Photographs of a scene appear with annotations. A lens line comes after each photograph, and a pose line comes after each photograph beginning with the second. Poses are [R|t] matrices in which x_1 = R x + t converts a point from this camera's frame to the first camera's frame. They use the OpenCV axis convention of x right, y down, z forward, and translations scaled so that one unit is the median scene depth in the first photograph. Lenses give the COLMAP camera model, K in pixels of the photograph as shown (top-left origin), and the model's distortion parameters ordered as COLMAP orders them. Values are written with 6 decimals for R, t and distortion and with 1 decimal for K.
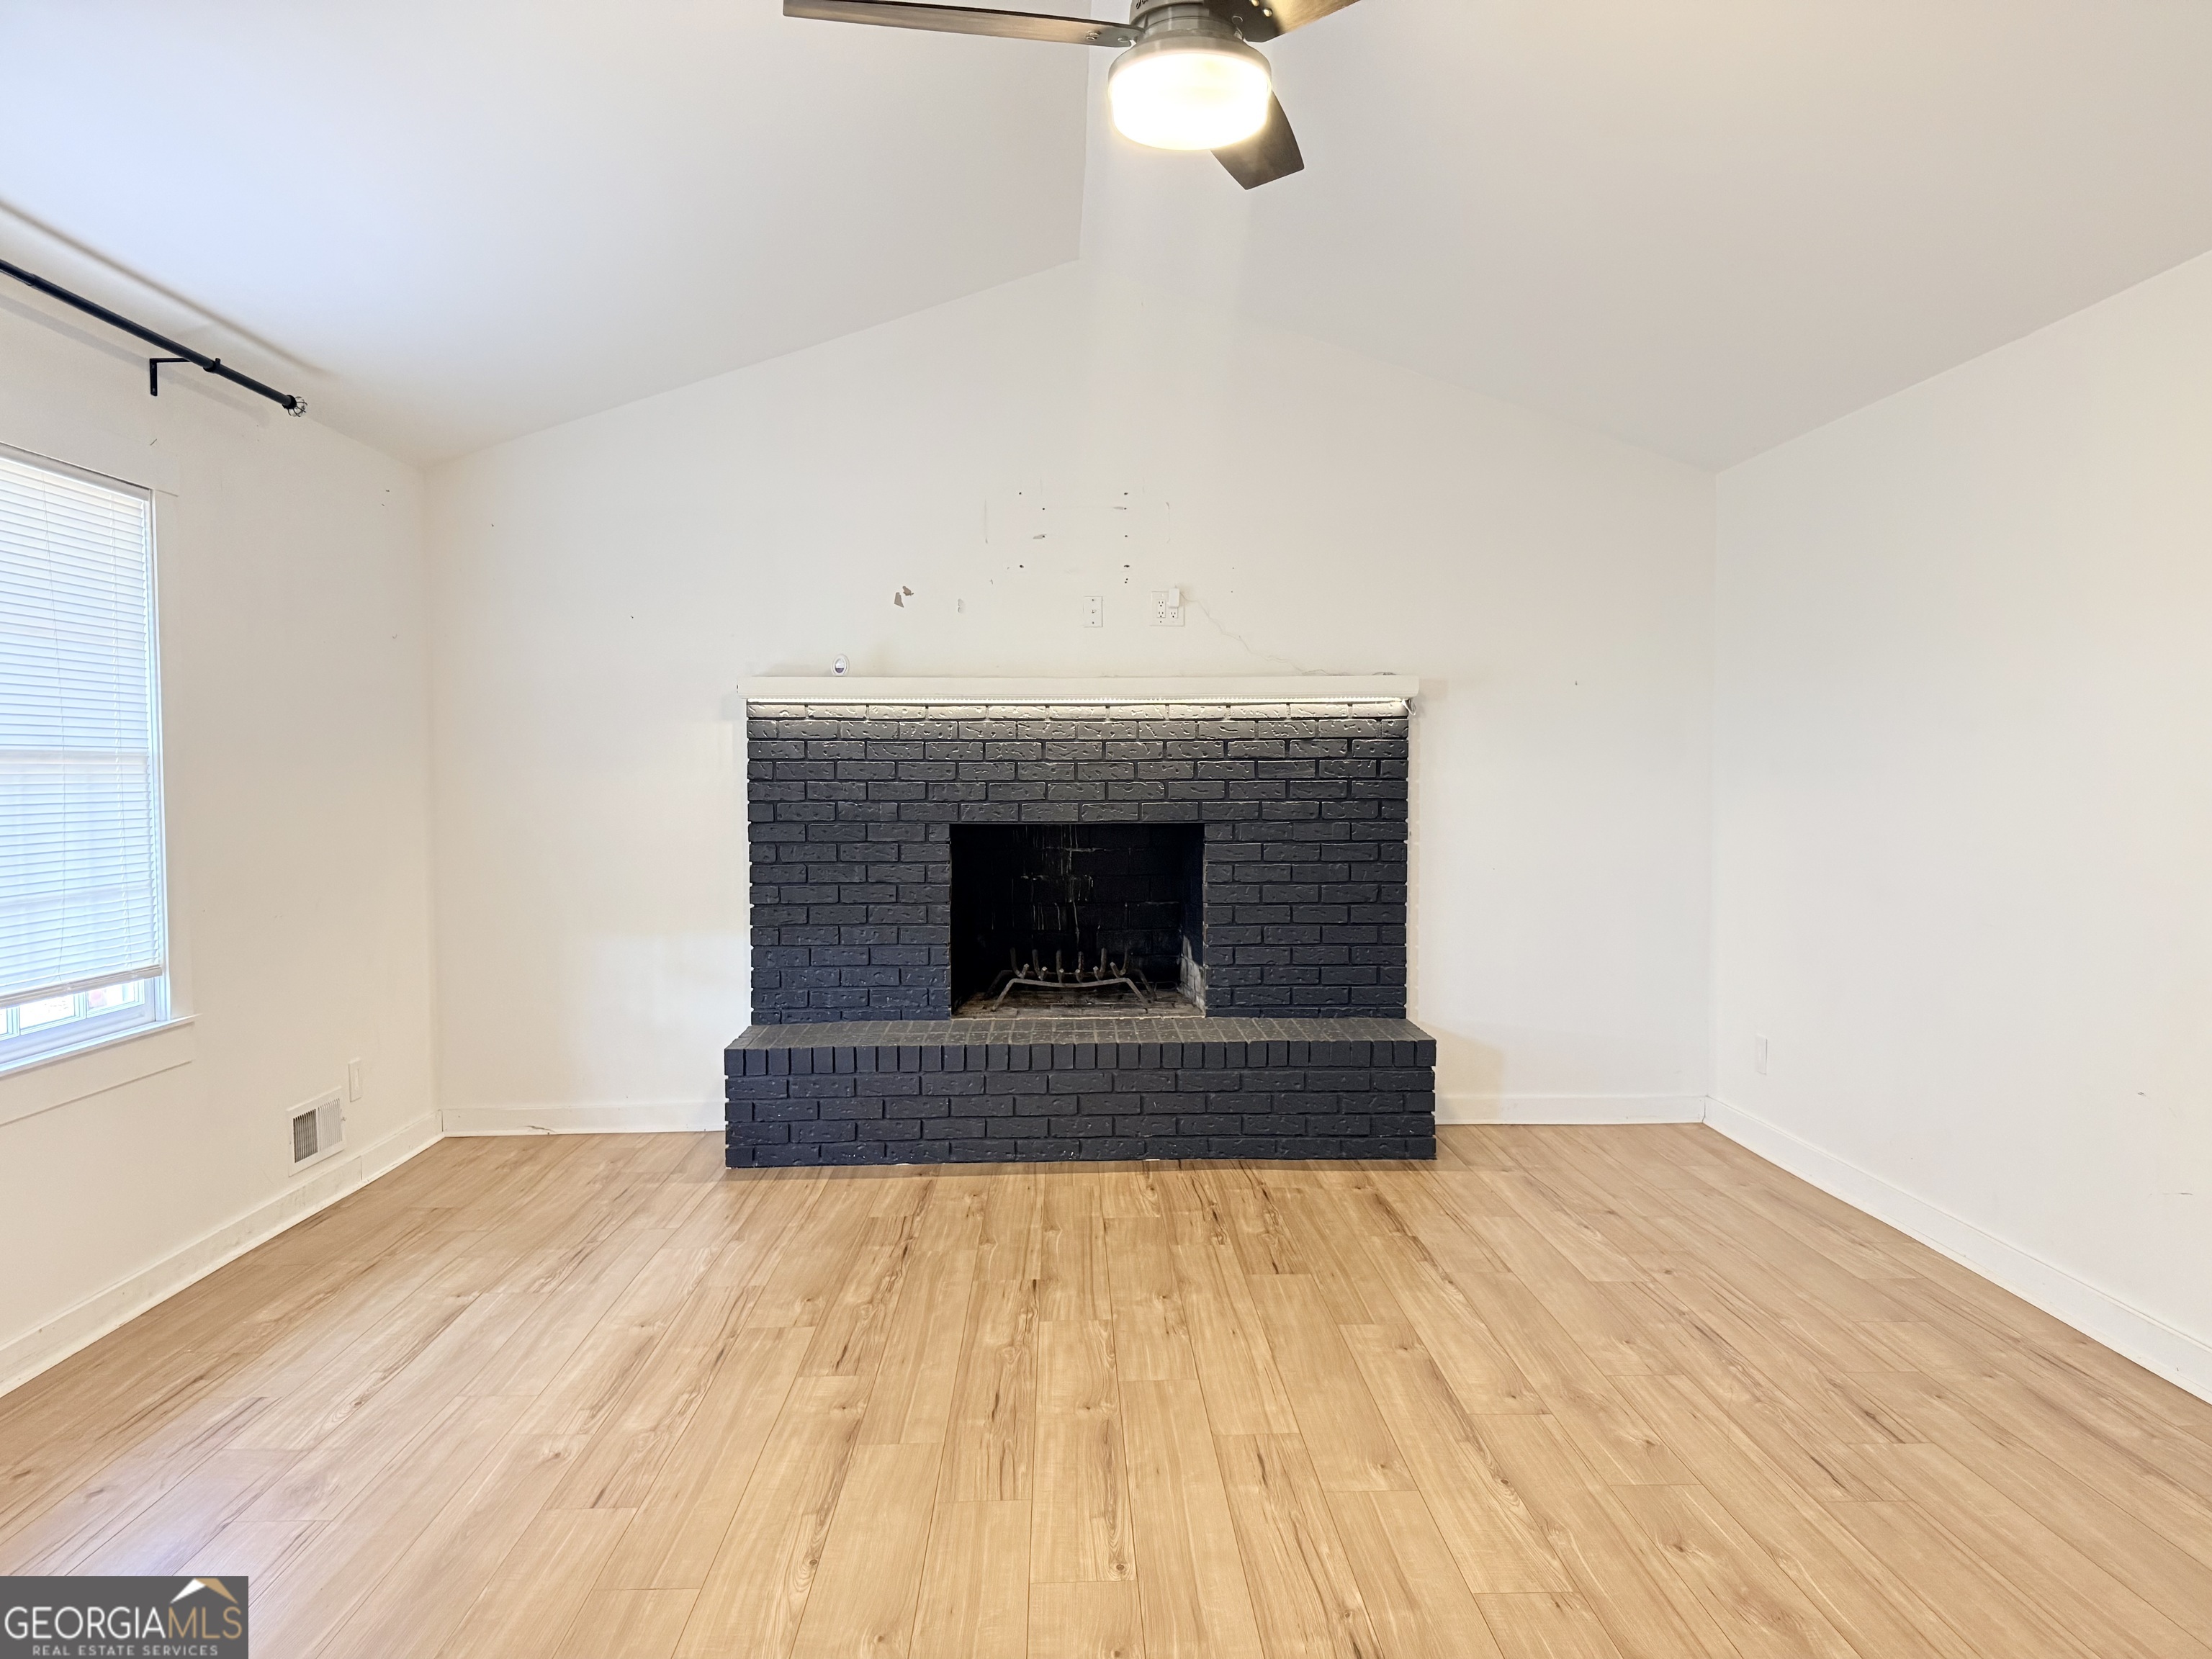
lens RADIAL K [[1570.1, 0, 1106.0], [0, 1570.1, 829.5], [0, 0, 1]] dist [0.001254, -0.035242]
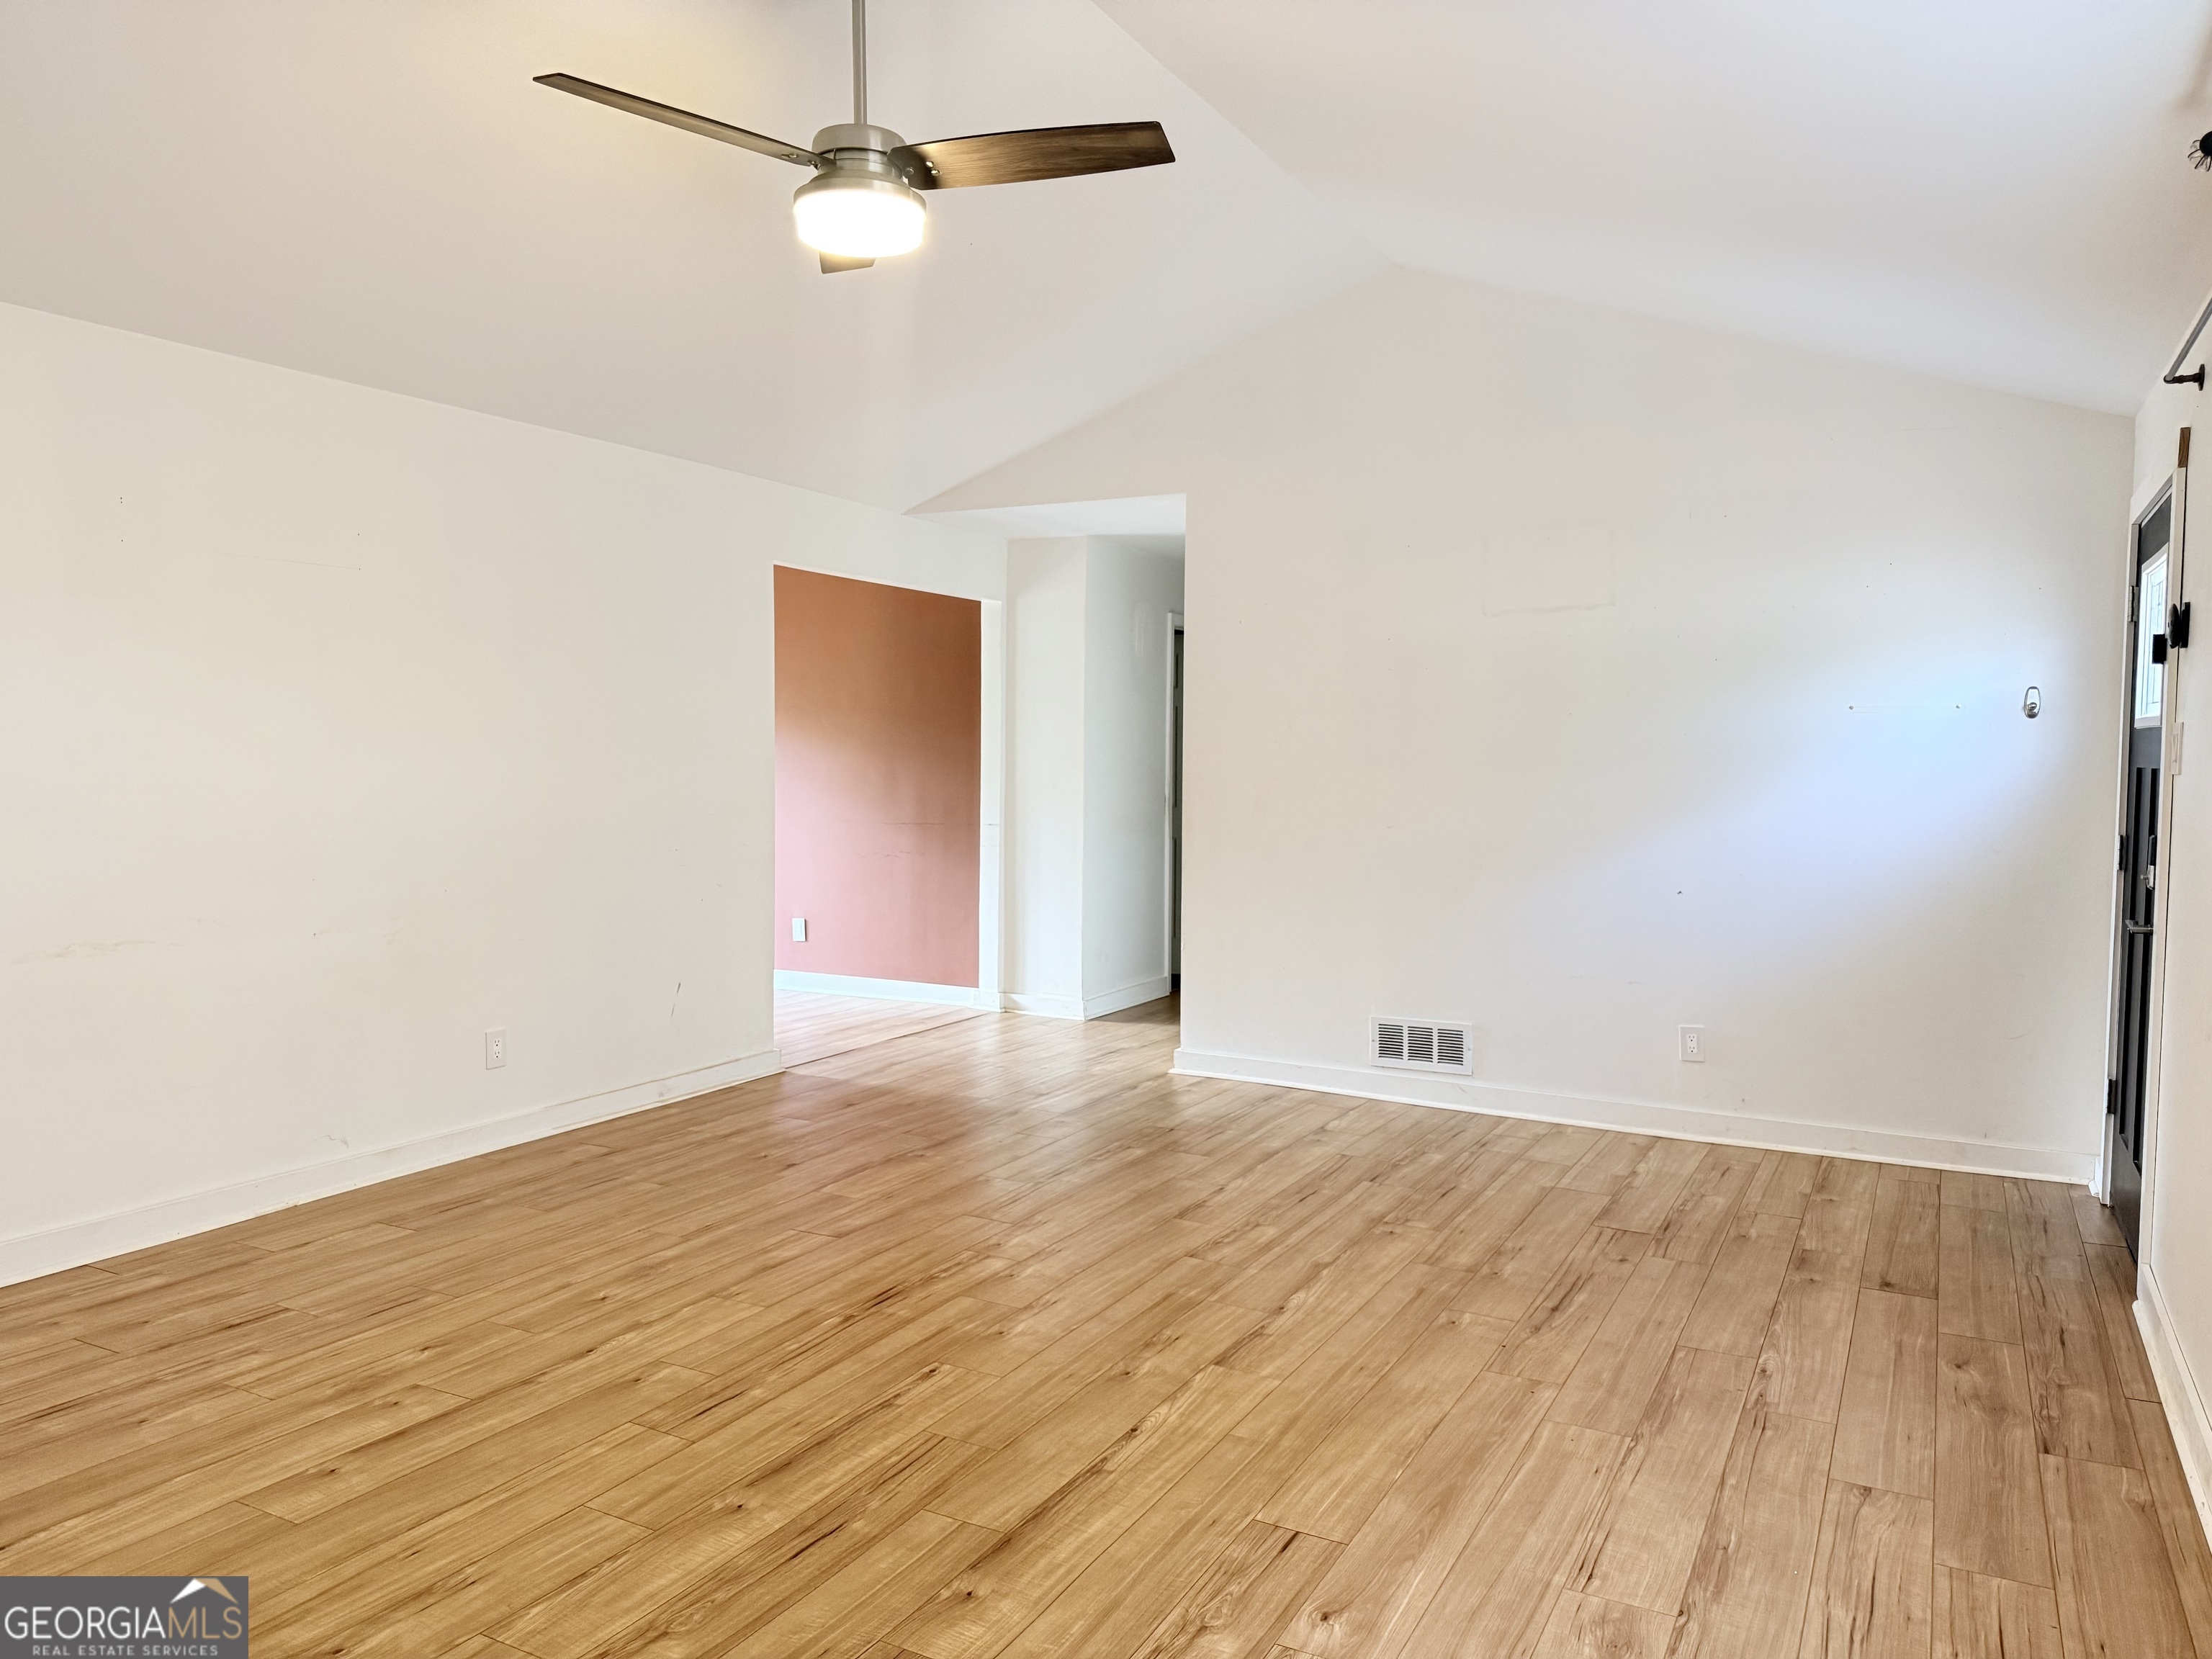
lens RADIAL K [[1570.1, 0, 1106.0], [0, 1570.1, 829.5], [0, 0, 1]] dist [0.001254, -0.035242]
pose [[-0.867752, -0.033796, 0.495847, -0.648202], [0.008437, 0.996540, 0.082687, -0.076251], [-0.496925, 0.075936, -0.864464, 1.747625]]
